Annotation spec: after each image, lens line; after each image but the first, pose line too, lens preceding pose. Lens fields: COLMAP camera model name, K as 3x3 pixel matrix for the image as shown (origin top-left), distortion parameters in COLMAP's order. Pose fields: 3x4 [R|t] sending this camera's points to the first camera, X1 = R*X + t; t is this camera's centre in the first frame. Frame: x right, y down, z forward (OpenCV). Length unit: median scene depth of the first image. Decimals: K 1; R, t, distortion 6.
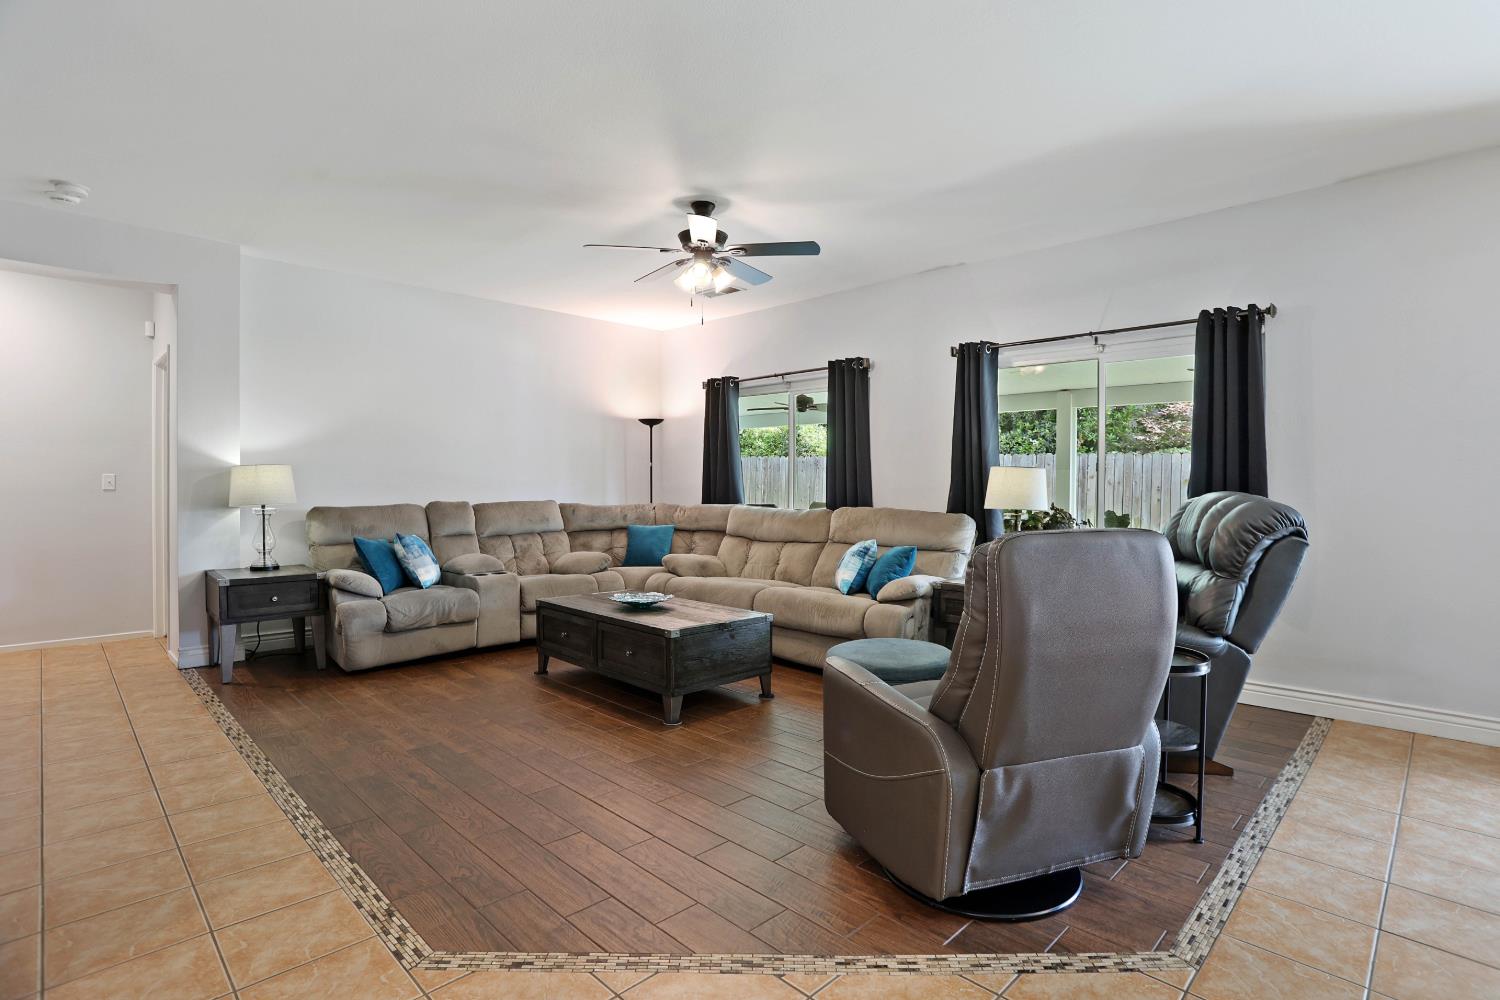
lens RADIAL K [[732.7, 0, 756.9], [0, 732.7, 493.3], [0, 0, 1]] dist [-0.044374, 0.000734]
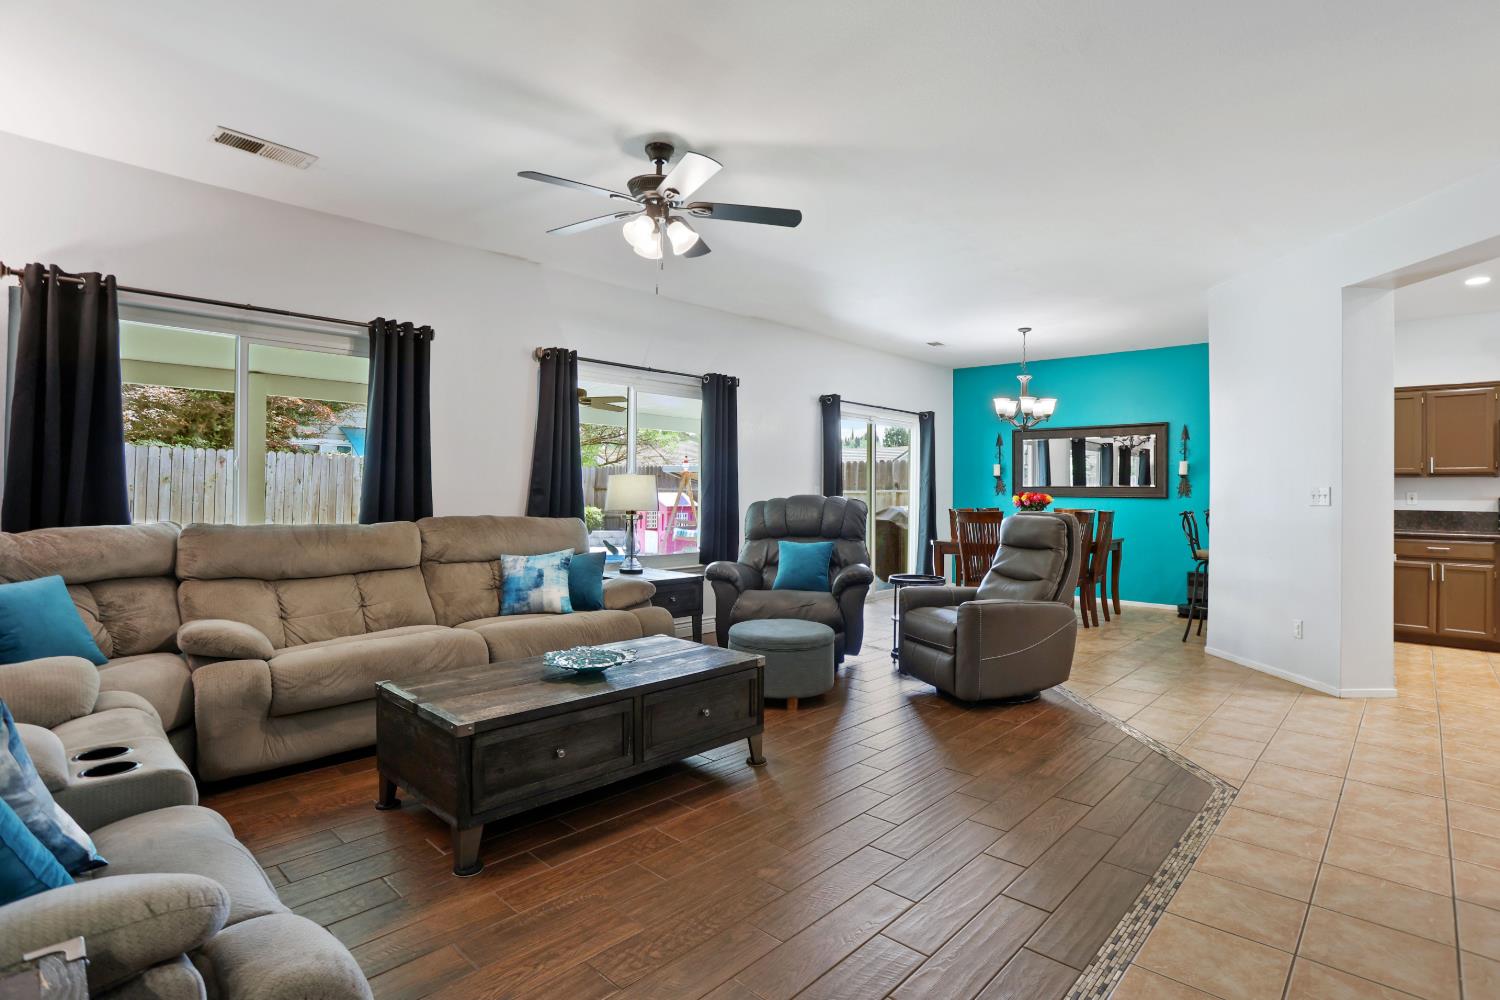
lens RADIAL K [[732.7, 0, 756.9], [0, 732.7, 493.3], [0, 0, 1]] dist [-0.044374, 0.000734]
pose [[-0.025604, -0.013589, 0.999580, -1.399542], [-0.000574, 0.999908, 0.013578, -0.035250], [-0.999672, -0.000226, -0.025610, 1.428795]]
